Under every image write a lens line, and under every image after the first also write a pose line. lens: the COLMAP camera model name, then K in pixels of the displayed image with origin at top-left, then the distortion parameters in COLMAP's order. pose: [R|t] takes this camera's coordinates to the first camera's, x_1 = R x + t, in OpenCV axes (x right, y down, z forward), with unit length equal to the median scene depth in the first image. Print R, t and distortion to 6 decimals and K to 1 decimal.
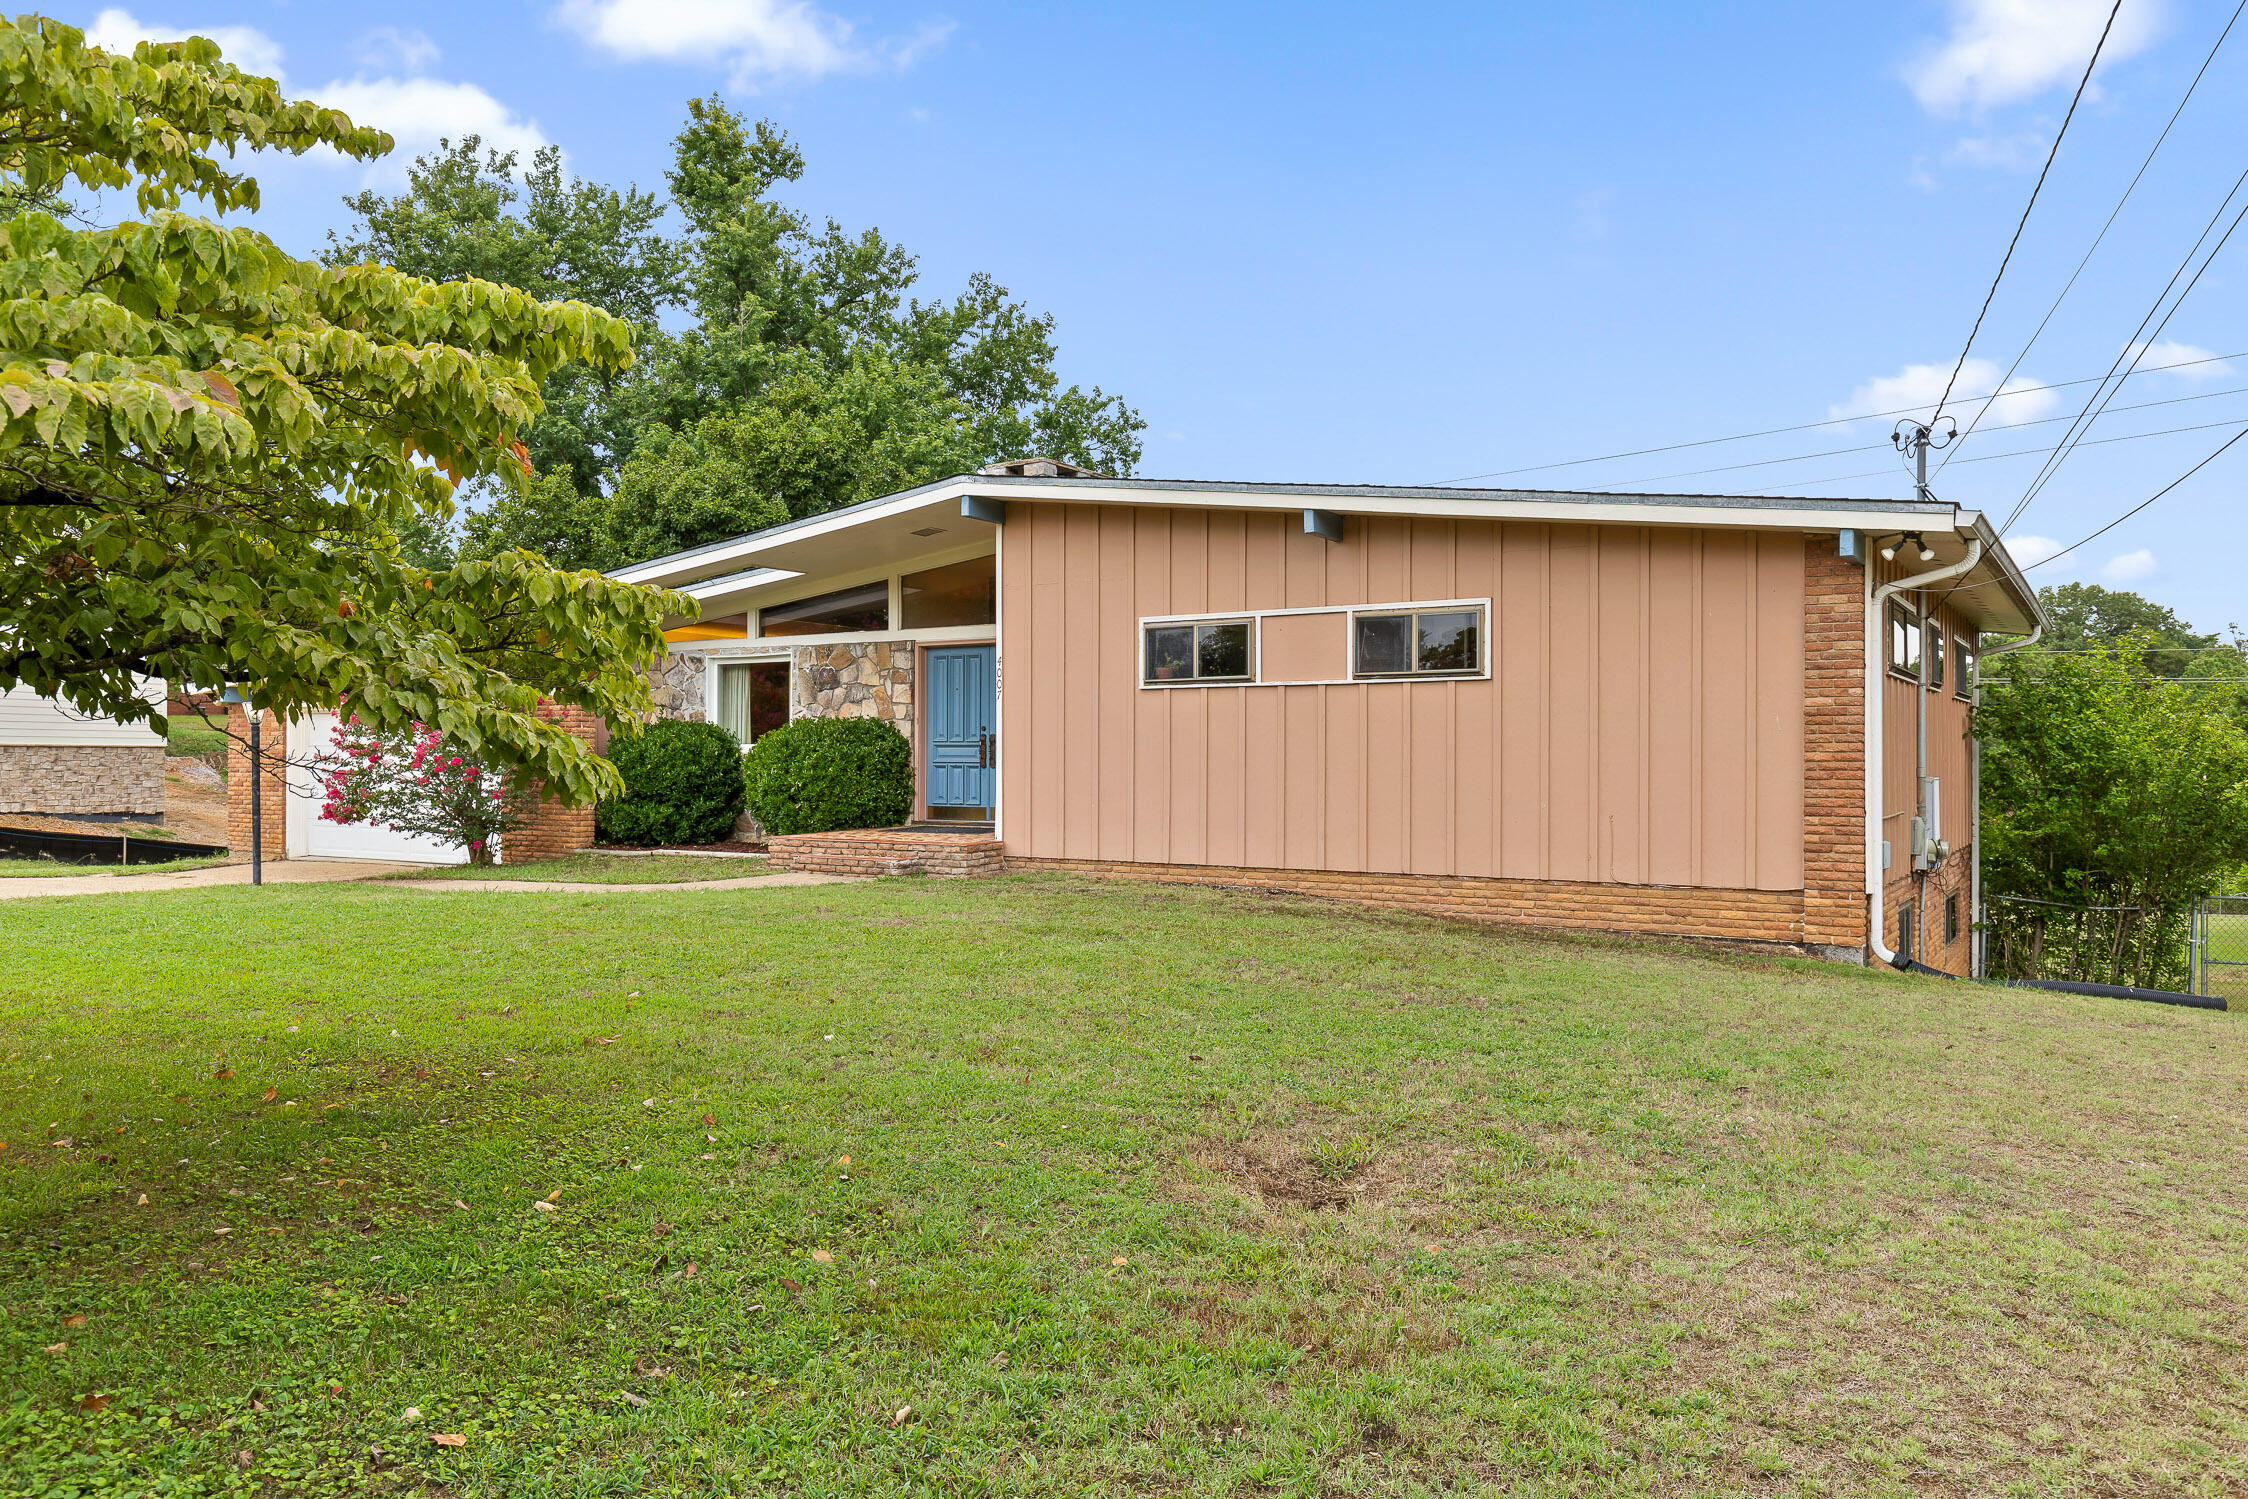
lens RADIAL K [[1599.4, 0, 1135.2], [0, 1599.4, 768.2], [0, 0, 1]] dist [0.002325, -0.003435]
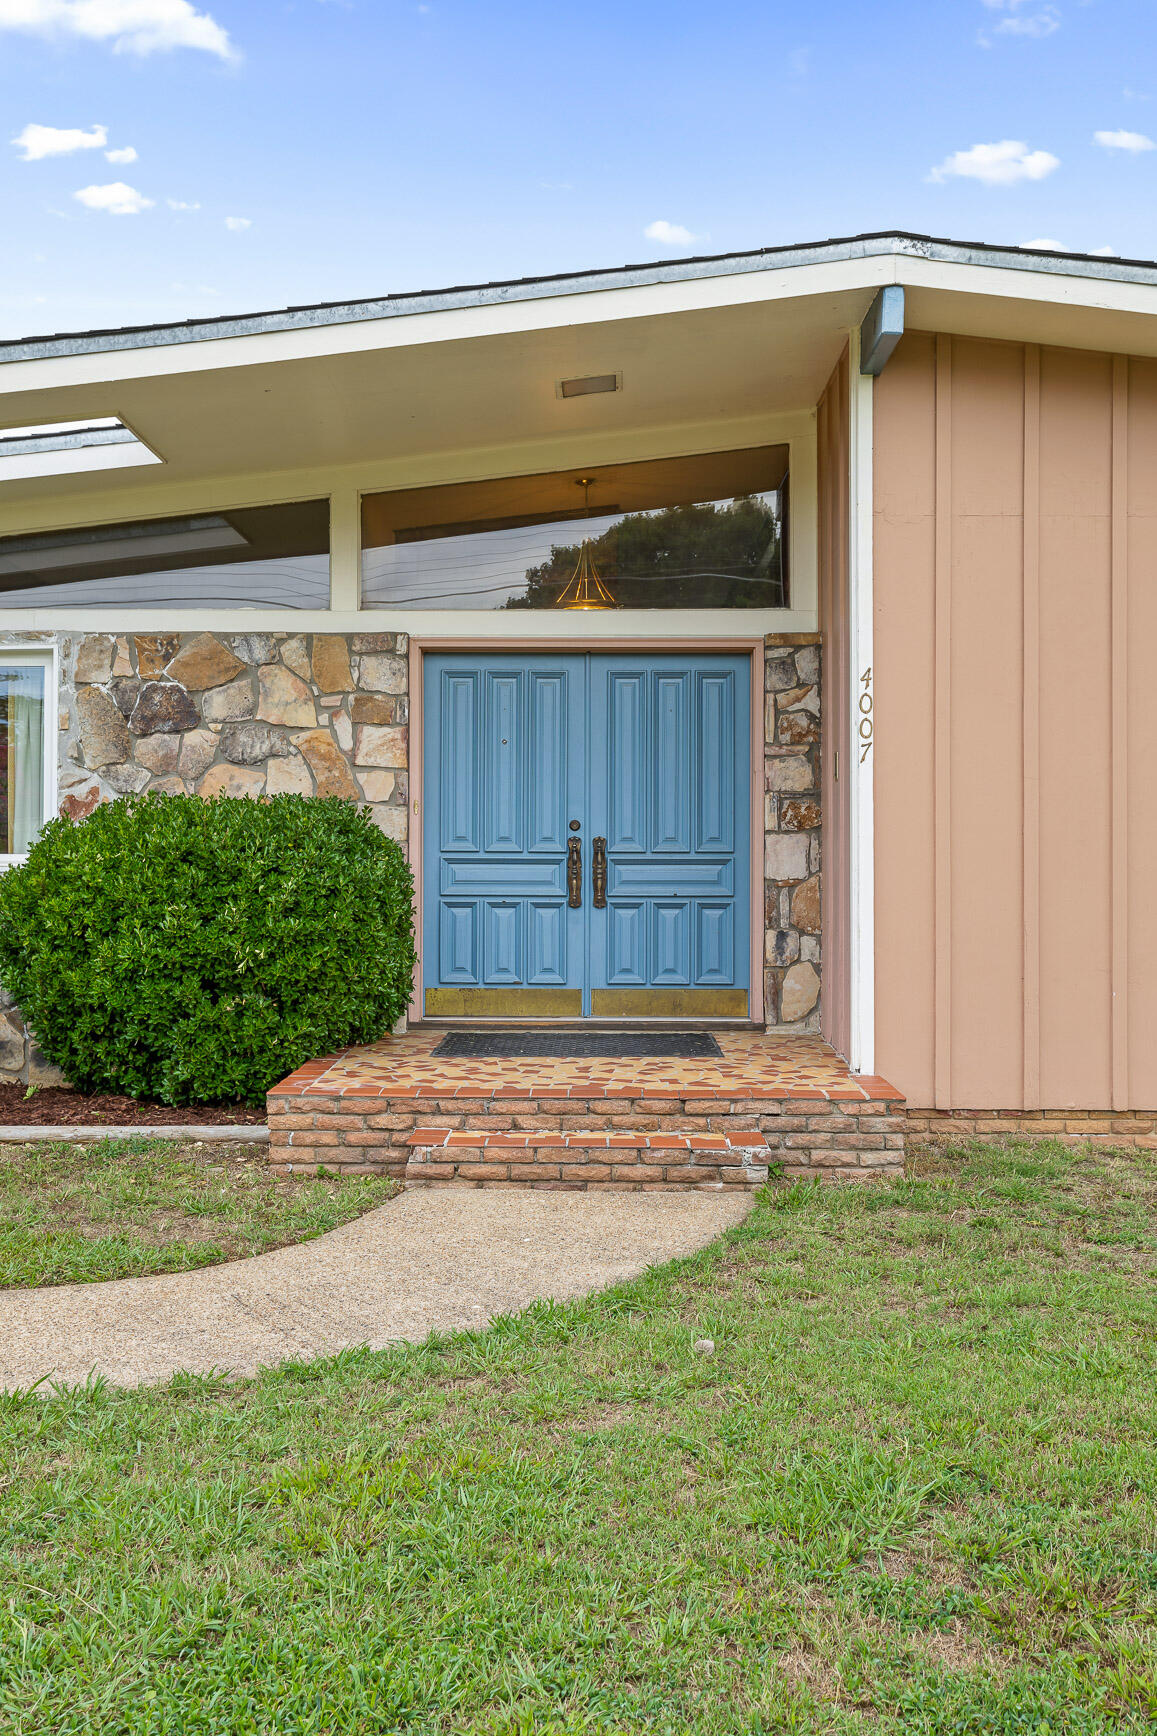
lens RADIAL K [[1698.1, 0, 584.7], [0, 1698.1, 854.7], [0, 0, 1]] dist [0.021958, 0.000000]
pose [[0.846480, 0.006473, 0.532381, -0.351628], [0.000602, 0.999914, -0.013114, -0.009069], [-0.532420, 0.011421, 0.846403, 0.547097]]
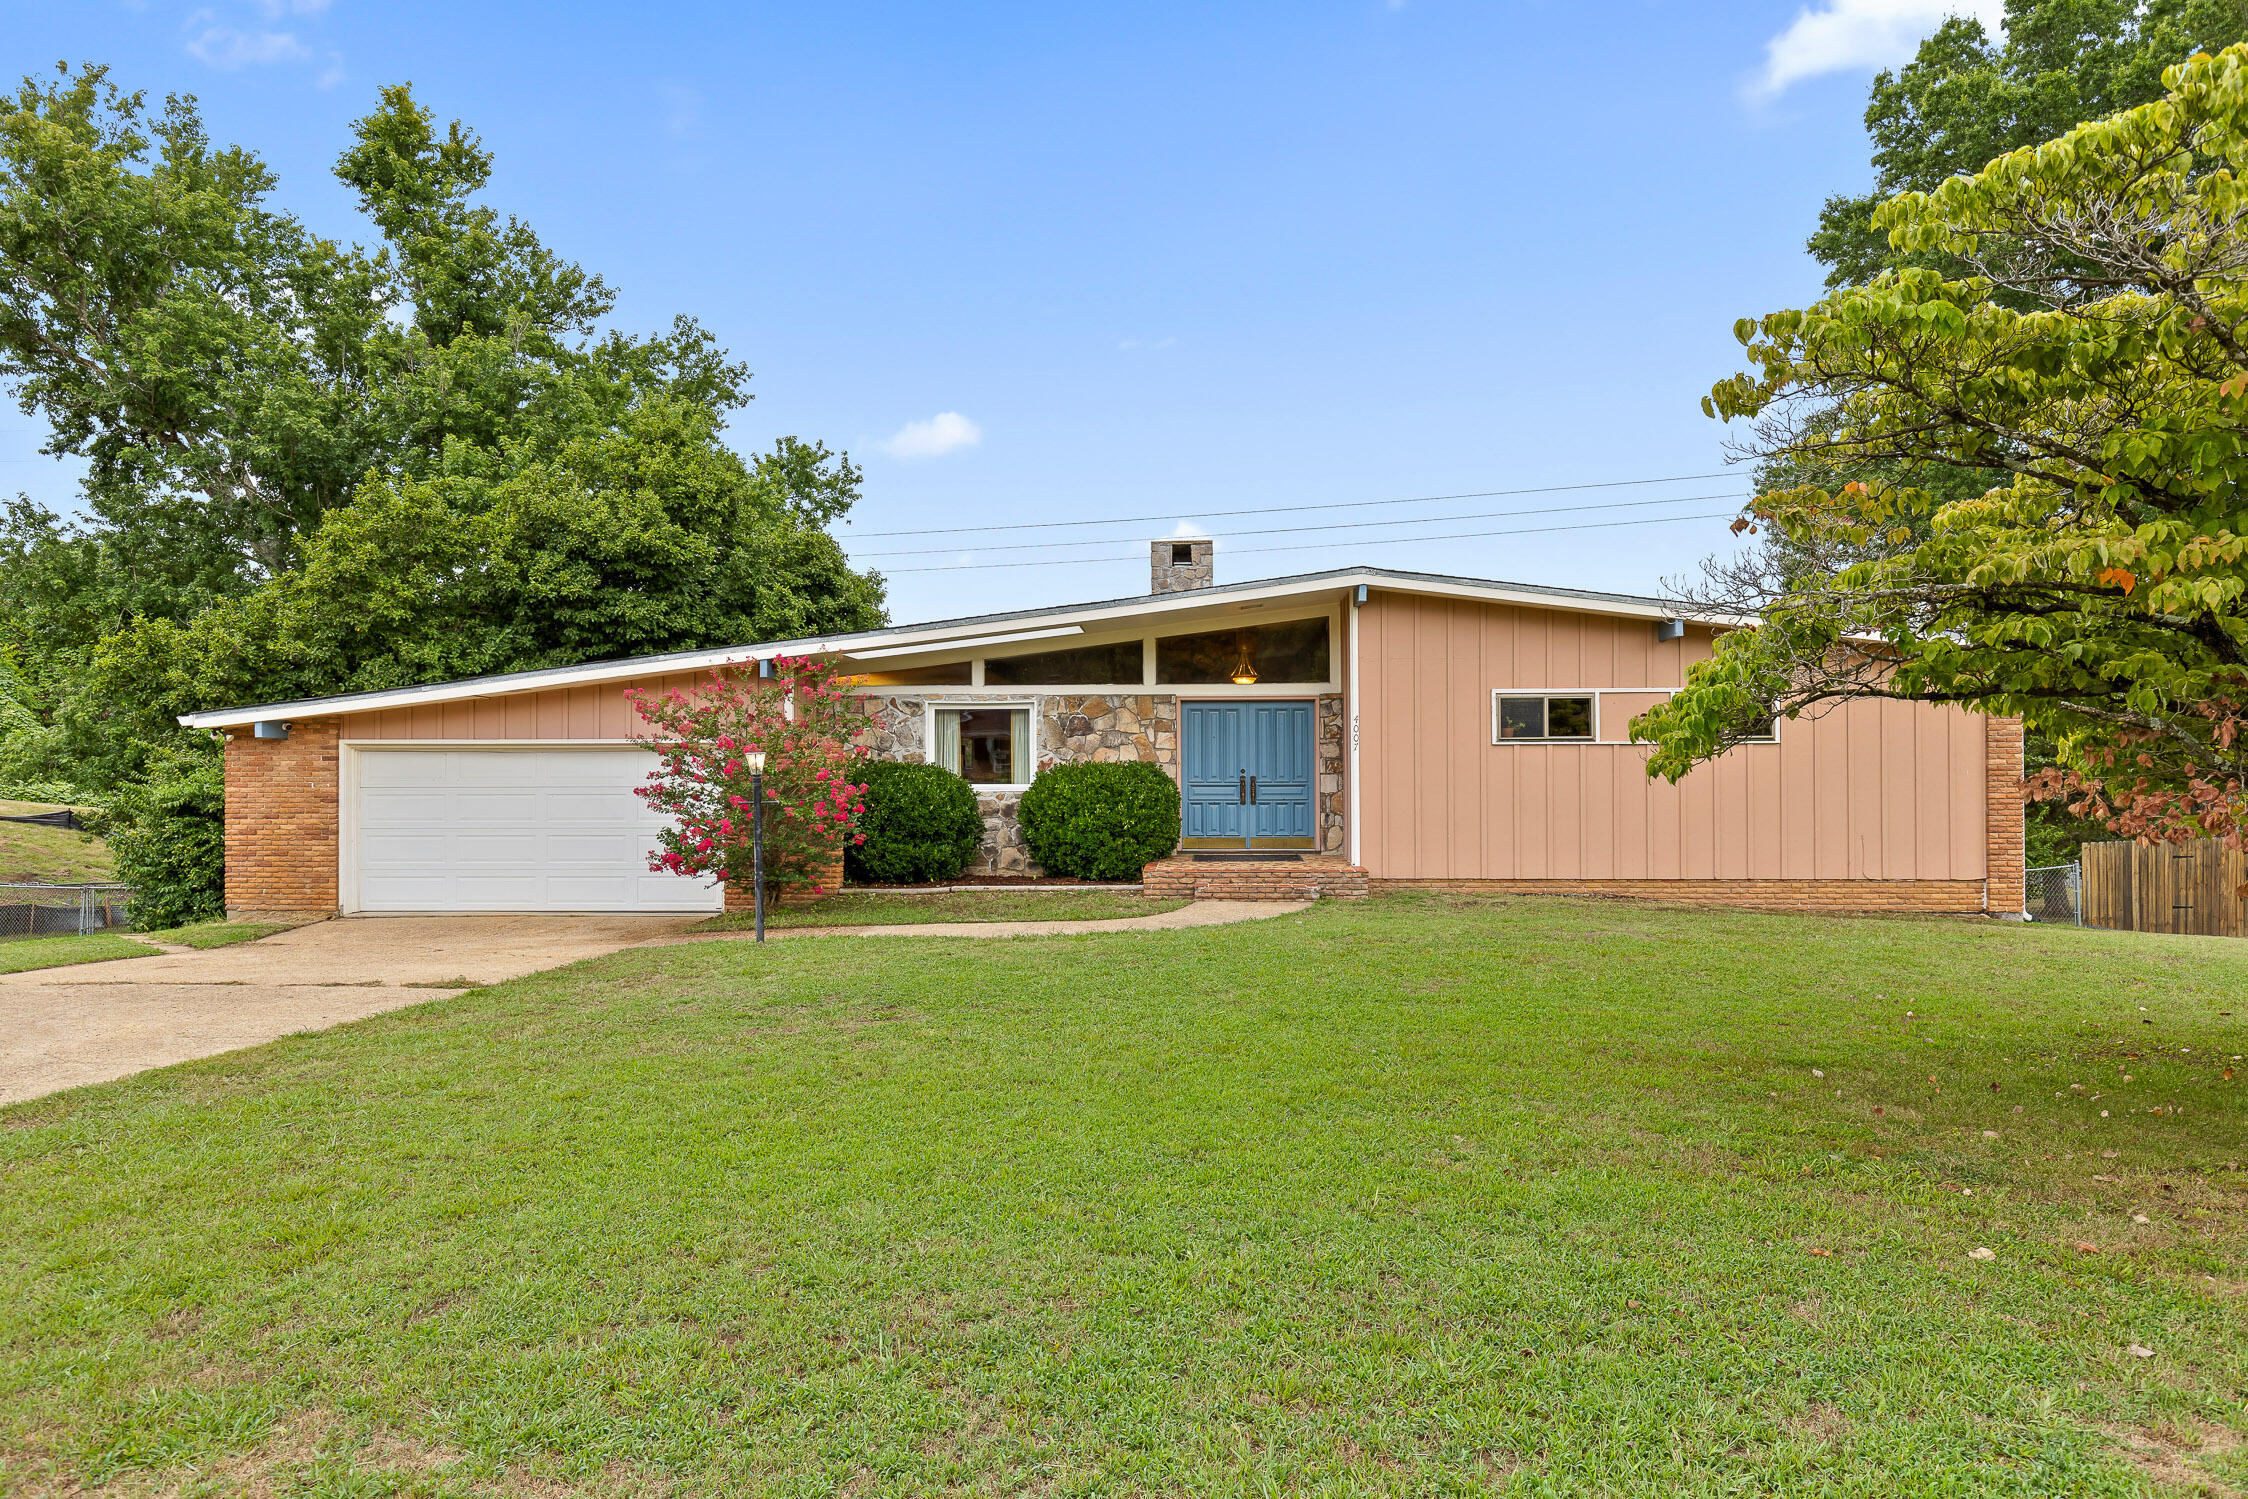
lens RADIAL K [[1438.0, 0, 1139.2], [0, 1438.0, 756.1], [0, 0, 1]] dist [0.002406, 0.004499]
pose [[0.862971, 0.001571, 0.505252, -0.674720], [0.006539, 0.999877, -0.014277, -0.020572], [-0.505212, 0.015624, 0.862854, 0.116511]]
